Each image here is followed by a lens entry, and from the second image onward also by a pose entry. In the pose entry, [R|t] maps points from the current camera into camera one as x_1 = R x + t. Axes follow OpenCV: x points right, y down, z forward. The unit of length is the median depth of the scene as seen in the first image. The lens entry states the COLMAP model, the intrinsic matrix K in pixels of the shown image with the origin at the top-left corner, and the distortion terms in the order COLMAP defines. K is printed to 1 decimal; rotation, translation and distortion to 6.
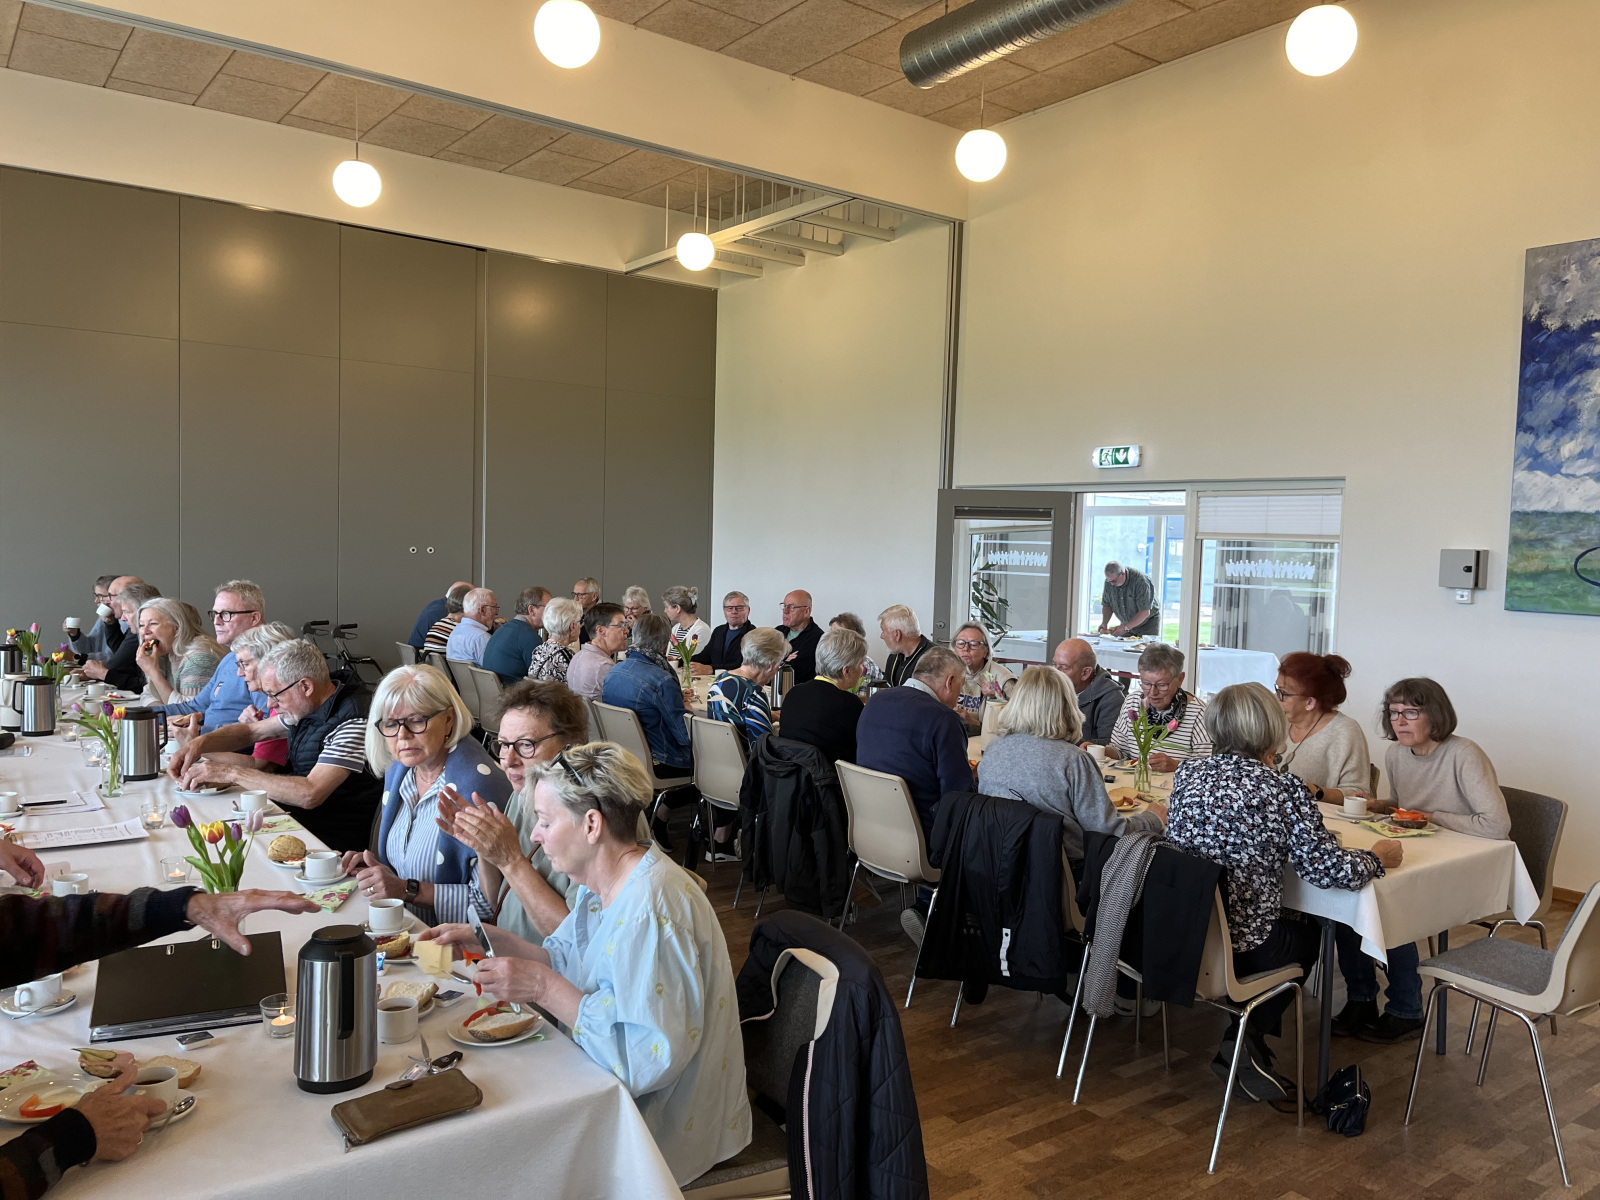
lens RADIAL K [[1213.1, 0, 809.2], [0, 1213.1, 598.9], [0, 0, 1]] dist [0.071841, -0.101446]
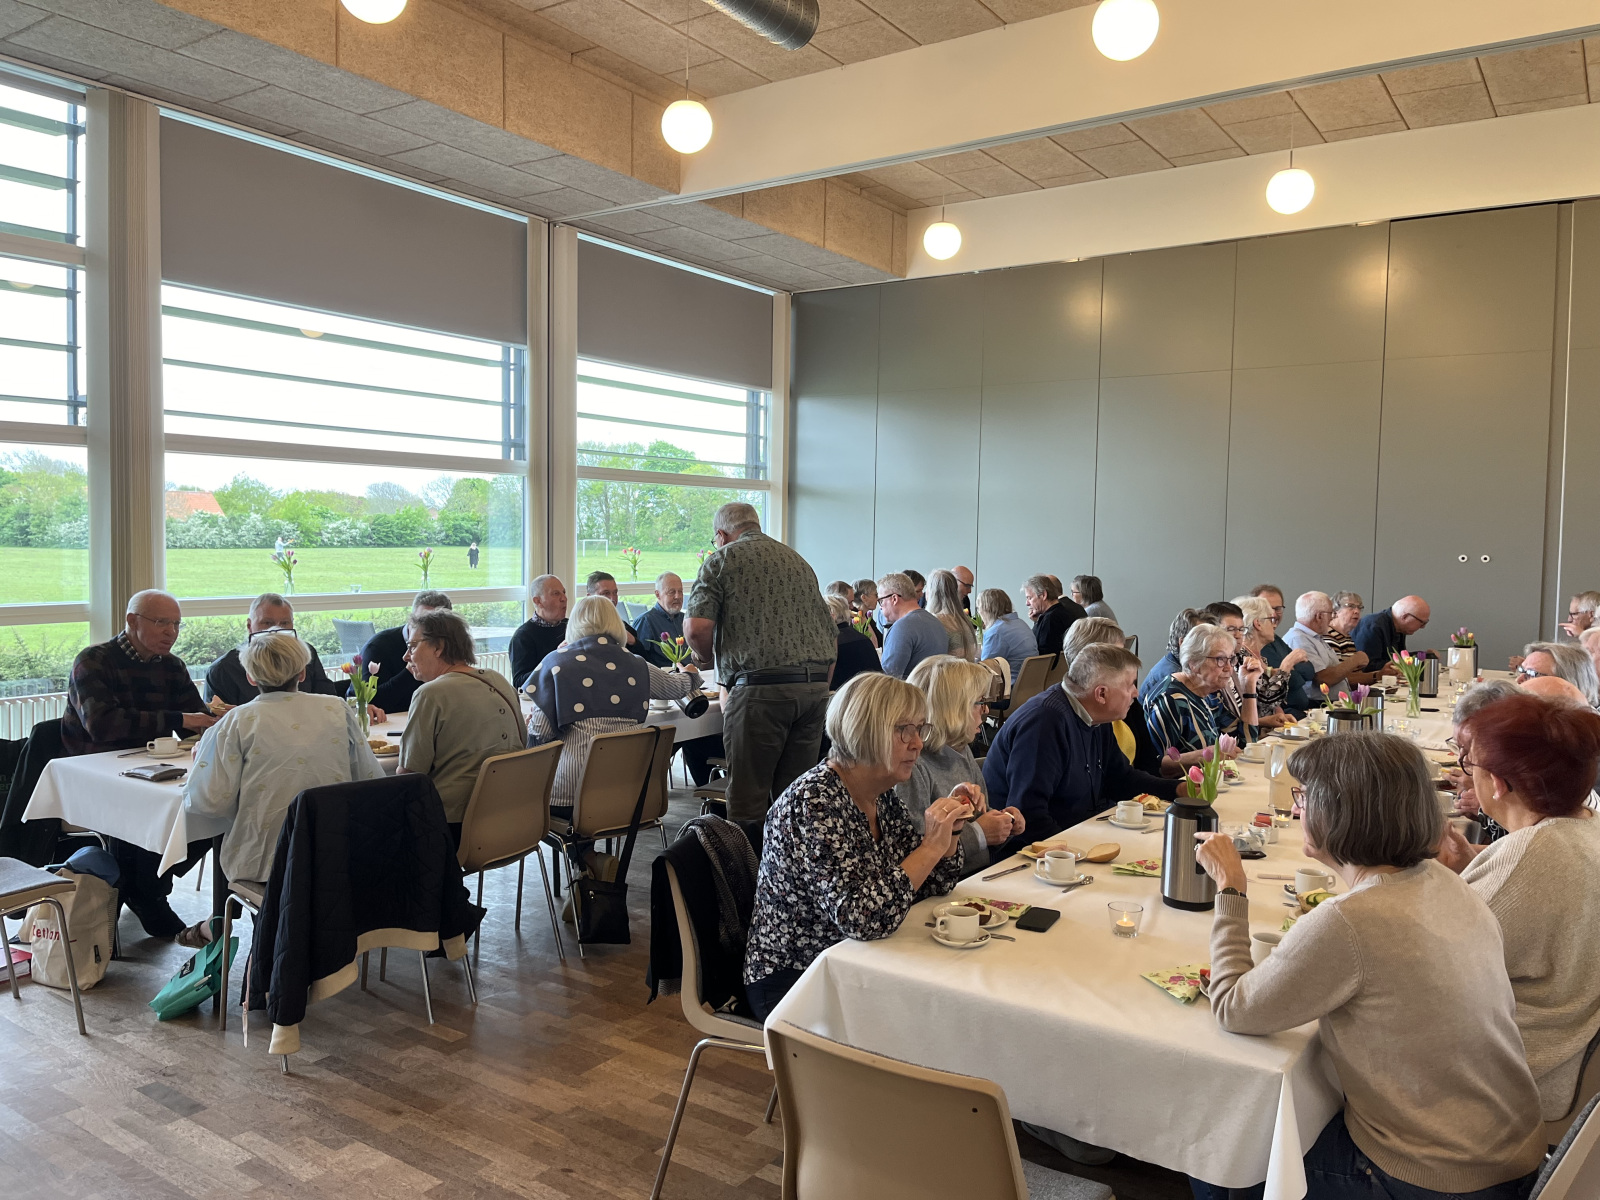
lens RADIAL K [[1213.1, 0, 791.5], [0, 1213.1, 588.2], [0, 0, 1]] dist [0.071841, -0.101446]
pose [[0.310342, 0.018098, -0.950453, 0.638126], [-0.052168, 0.998636, 0.001982, 0.009488], [0.949192, 0.048968, 0.310863, 0.425006]]
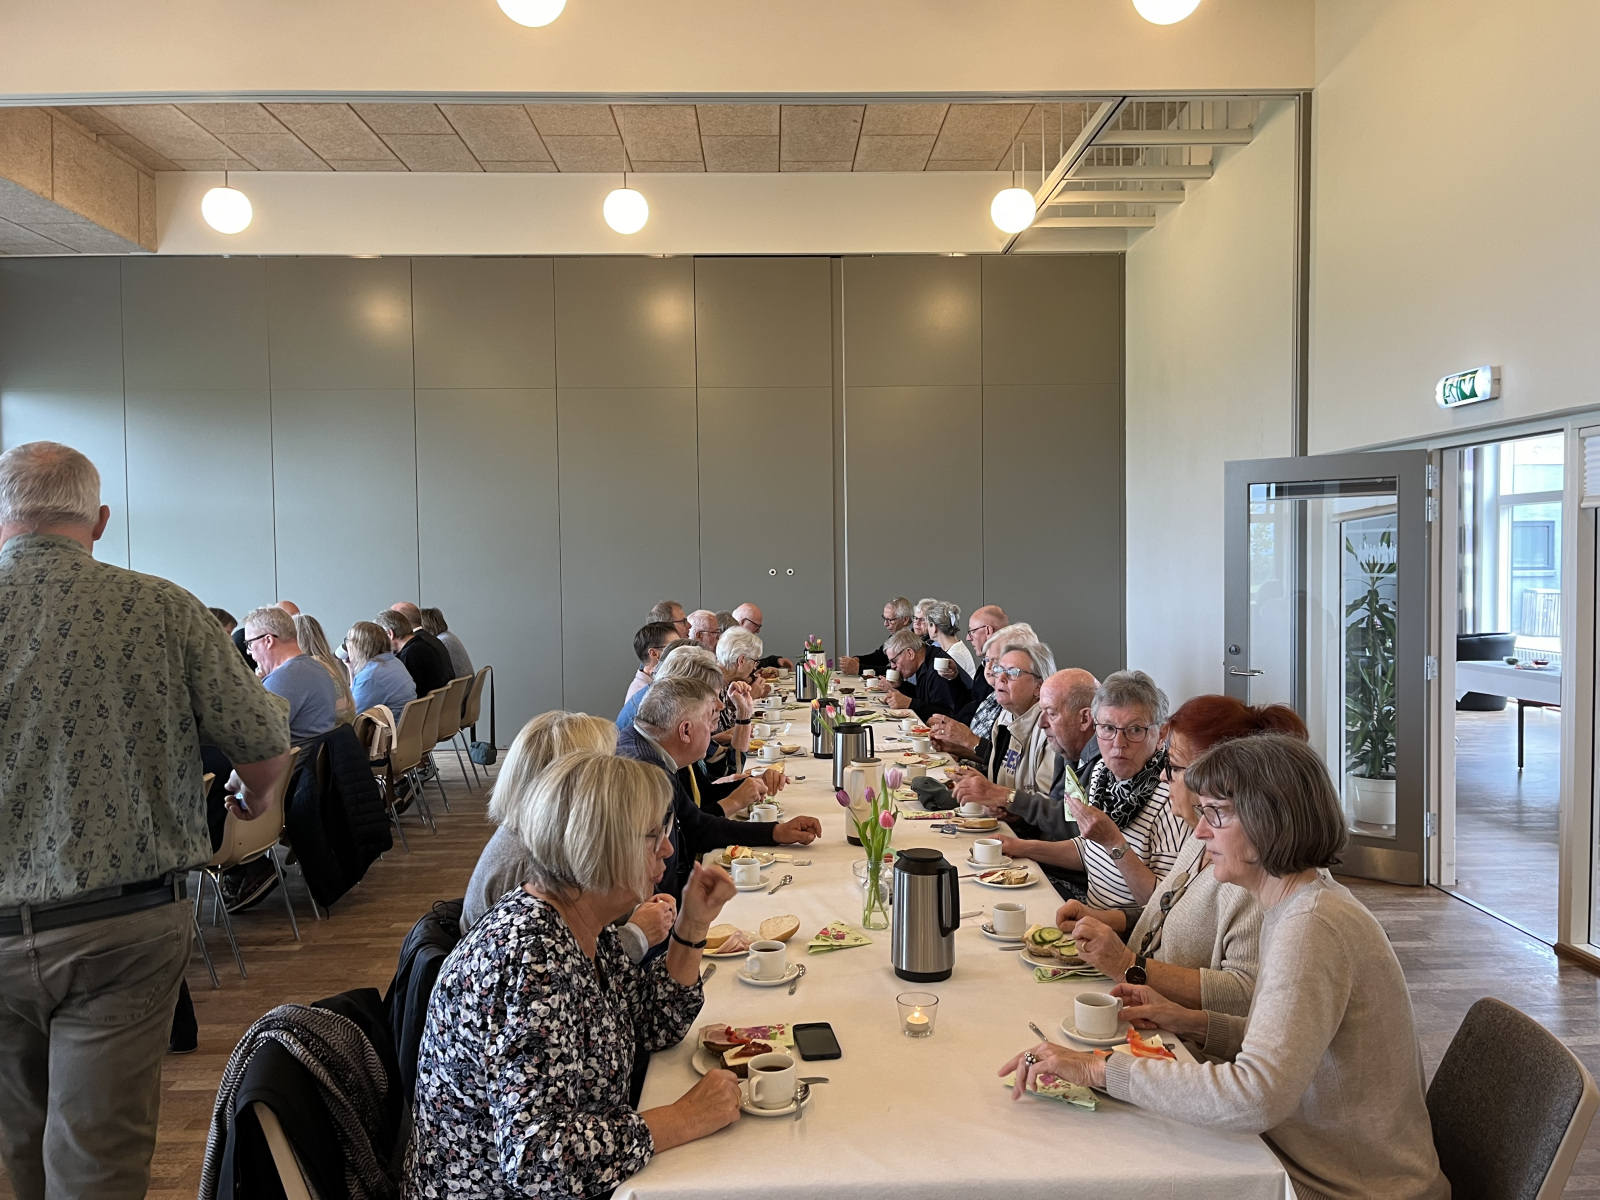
lens RADIAL K [[1213.1, 0, 824.7], [0, 1213.1, 598.7], [0, 0, 1]] dist [0.071841, -0.101446]
pose [[0.820124, -0.022333, -0.571750, 0.456165], [0.012154, 0.999692, -0.021616, 0.006198], [0.572057, 0.010778, 0.820143, 0.366198]]
